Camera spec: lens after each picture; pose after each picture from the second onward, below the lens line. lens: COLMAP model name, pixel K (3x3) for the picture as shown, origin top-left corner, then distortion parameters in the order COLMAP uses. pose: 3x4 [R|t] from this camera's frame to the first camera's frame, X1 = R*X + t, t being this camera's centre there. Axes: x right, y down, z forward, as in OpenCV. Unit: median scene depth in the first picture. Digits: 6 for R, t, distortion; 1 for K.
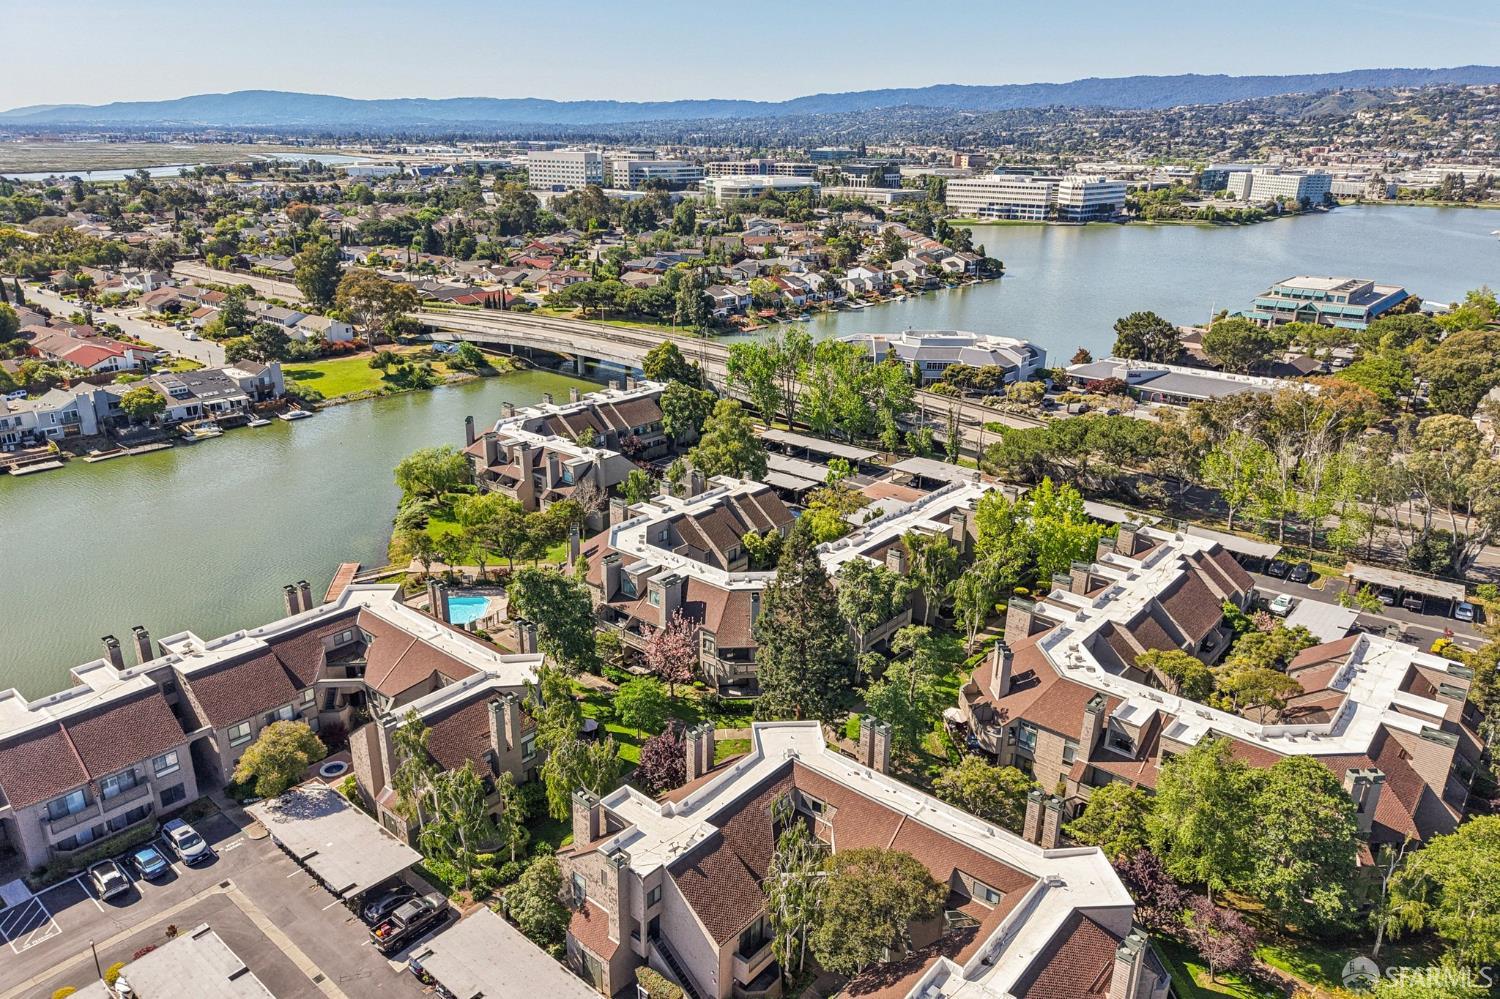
lens RADIAL K [[1015.6, 0, 748.0], [0, 1015.6, 492.6], [0, 0, 1]] dist [0.013201, -0.007038]
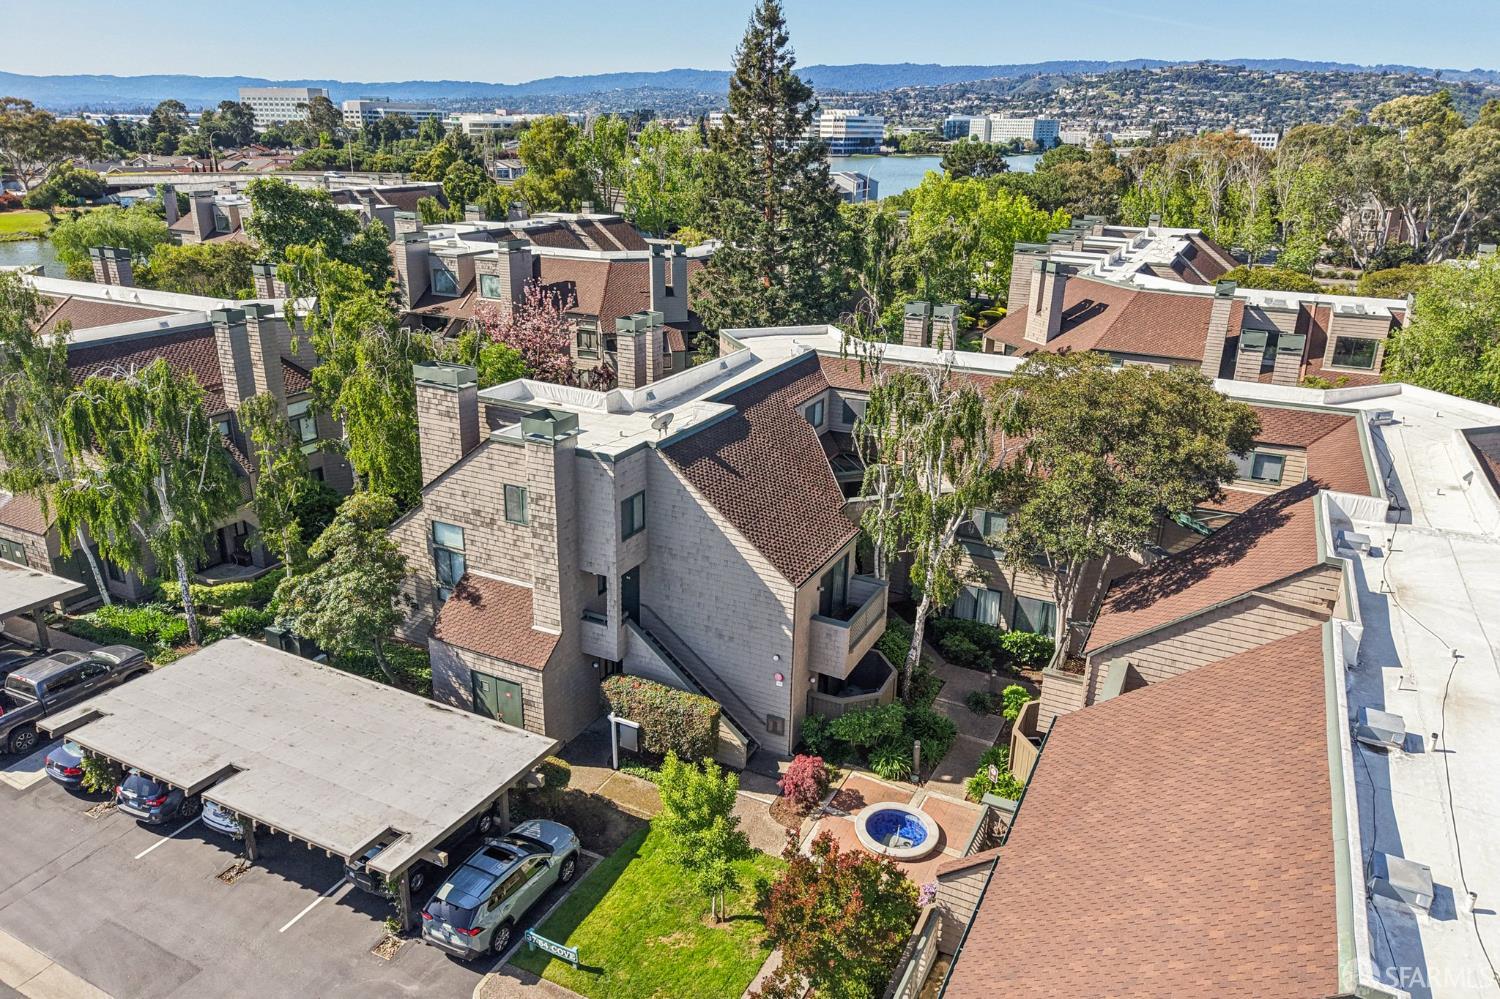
lens RADIAL K [[1015.6, 0, 748.0], [0, 1015.6, 492.6], [0, 0, 1]] dist [0.013201, -0.007038]
pose [[0.972011, -0.078639, 0.221383, -0.051196], [0.074774, 0.996867, 0.025798, 0.136784], [-0.222719, -0.008522, 0.974846, 0.198138]]
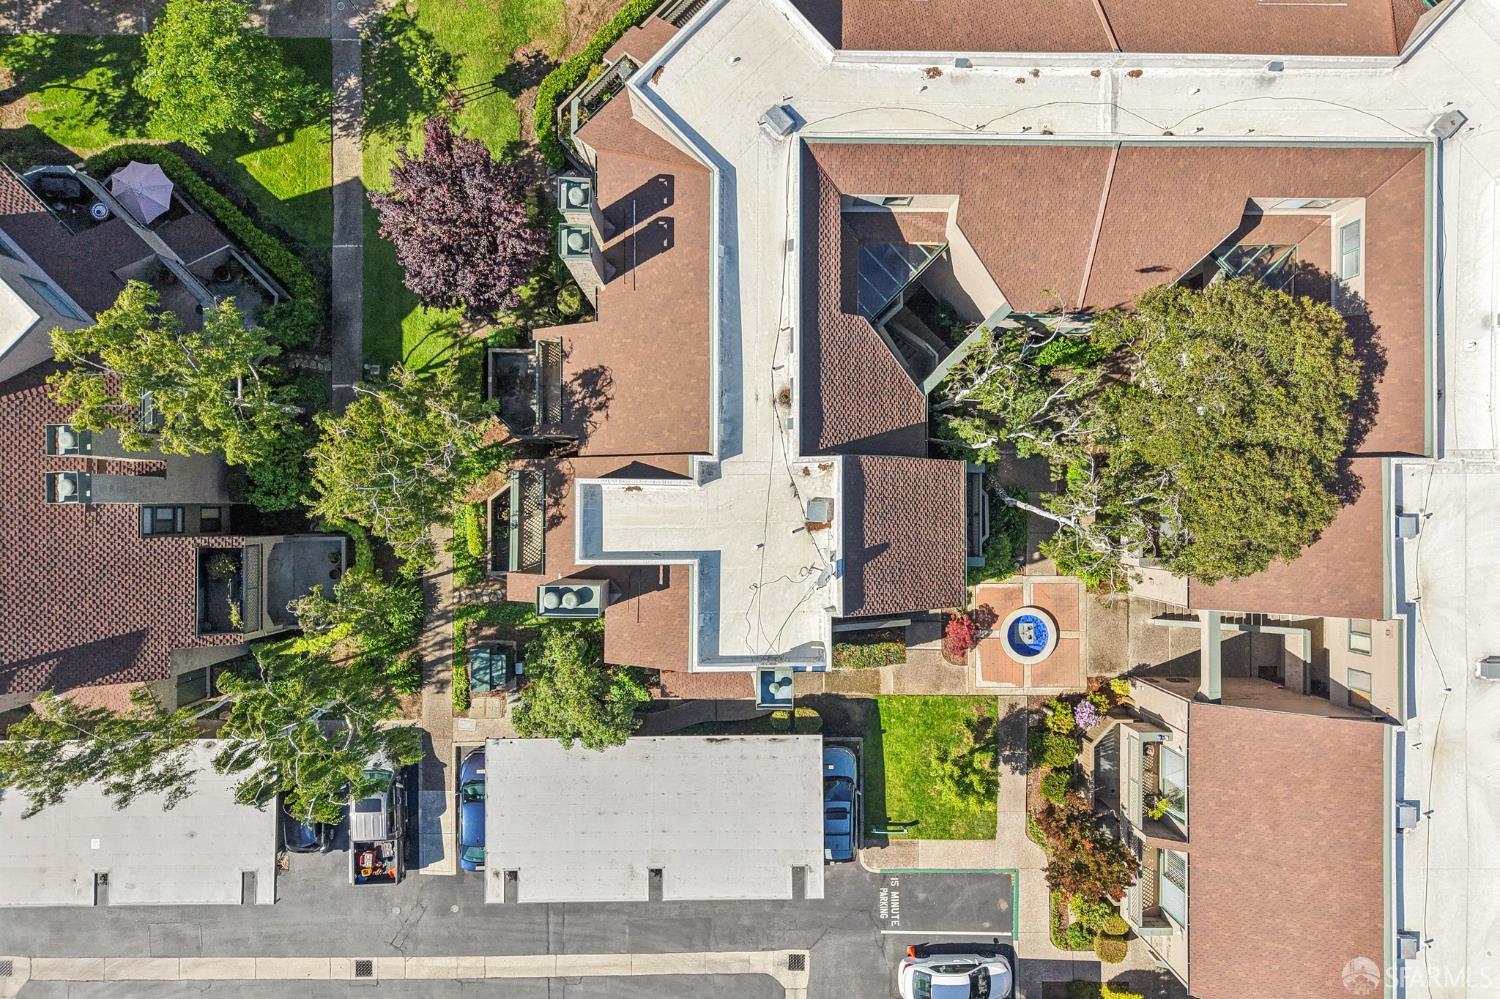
lens RADIAL K [[1015.6, 0, 748.0], [0, 1015.6, 492.6], [0, 0, 1]] dist [0.013201, -0.007038]
pose [[0.765904, -0.642734, 0.016837, -0.030901], [0.198603, 0.261407, 0.944576, -0.042494], [-0.611513, -0.720110, 0.327862, 0.327547]]
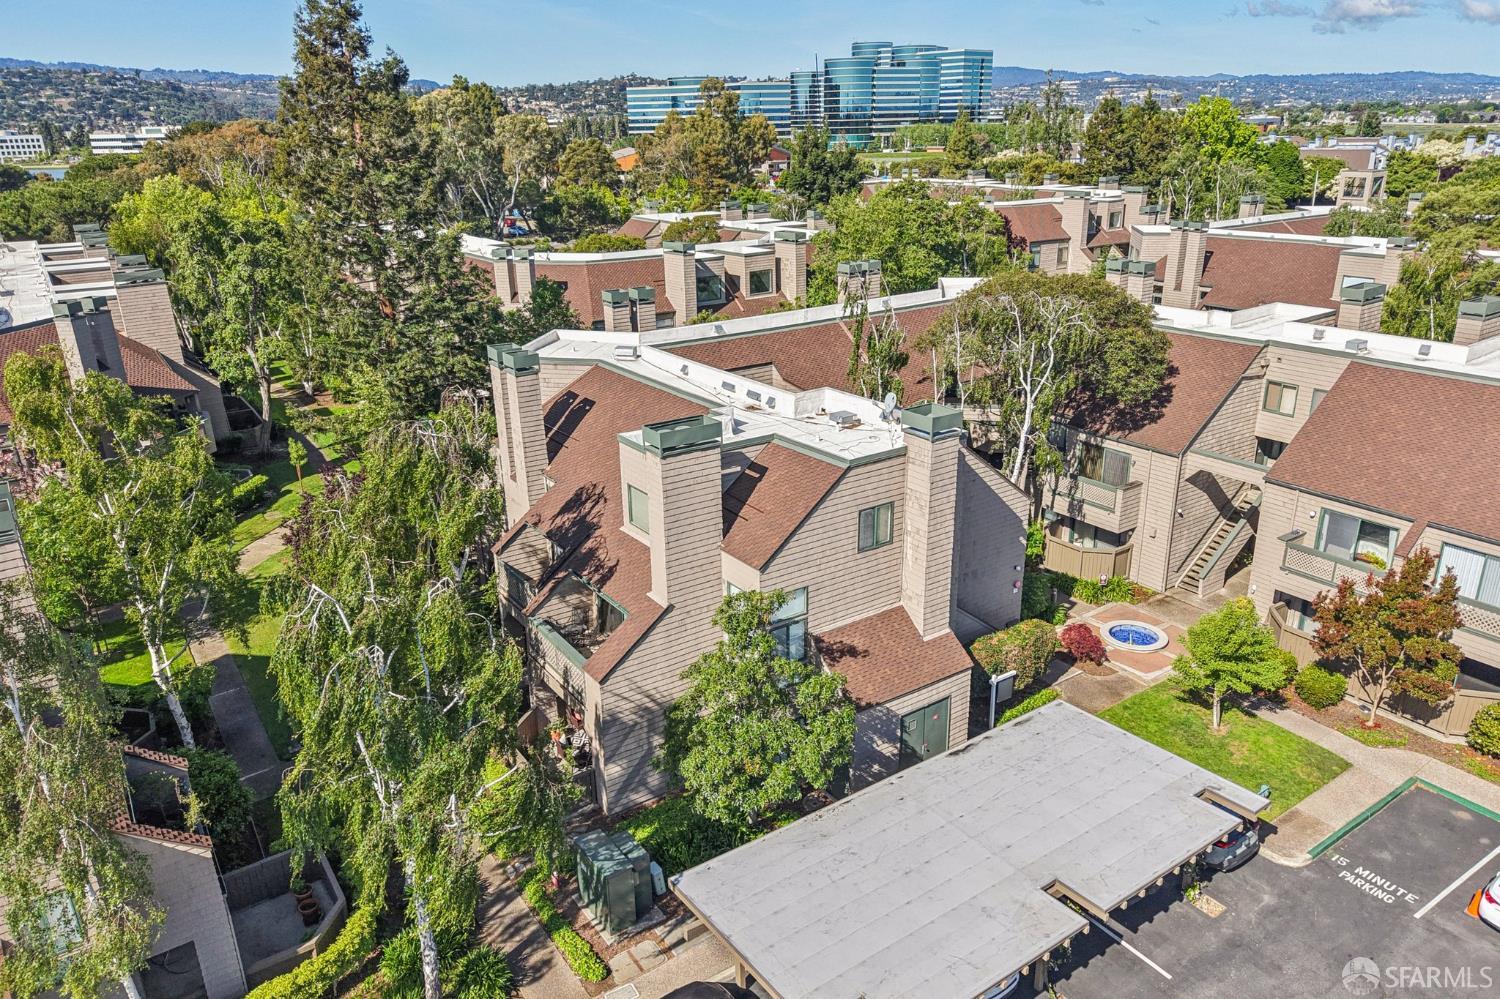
lens RADIAL K [[1029.3, 0, 734.0], [0, 1029.3, 497.2], [0, 0, 1]] dist [0.007354, 0.000498]
pose [[0.273815, -0.349325, 0.896101, -0.193019], [0.337791, 0.907283, 0.250467, 0.090686], [-0.900512, 0.234113, 0.366427, 0.330994]]
